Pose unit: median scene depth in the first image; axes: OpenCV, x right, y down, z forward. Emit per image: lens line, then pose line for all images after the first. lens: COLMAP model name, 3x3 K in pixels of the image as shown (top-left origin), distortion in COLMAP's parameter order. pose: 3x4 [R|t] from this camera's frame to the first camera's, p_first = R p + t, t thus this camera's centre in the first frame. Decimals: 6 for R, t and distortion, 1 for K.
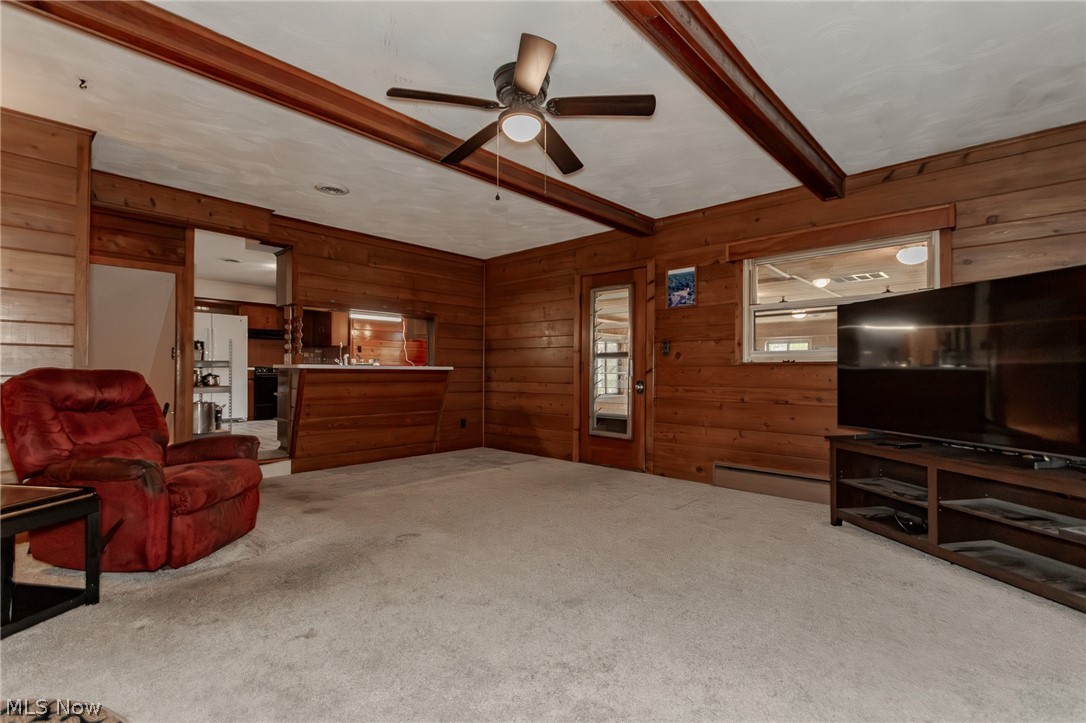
lens RADIAL K [[507.6, 0, 540.2], [0, 507.6, 362.7], [0, 0, 1]] dist [0.010671, -0.004700]
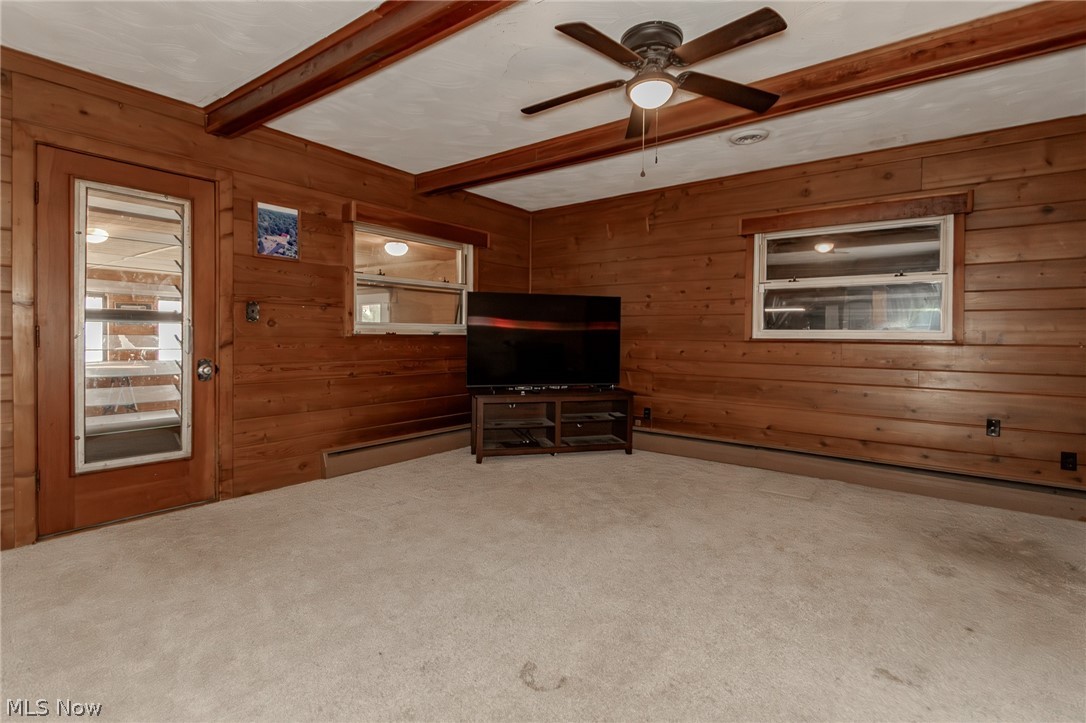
lens RADIAL K [[507.6, 0, 548.2], [0, 507.6, 339.8], [0, 0, 1]] dist [0.010671, -0.004700]
pose [[-0.087750, -0.015573, 0.996021, -0.498375], [-0.027326, 0.999539, 0.013220, -0.010466], [-0.995768, -0.026057, -0.088135, 0.664246]]
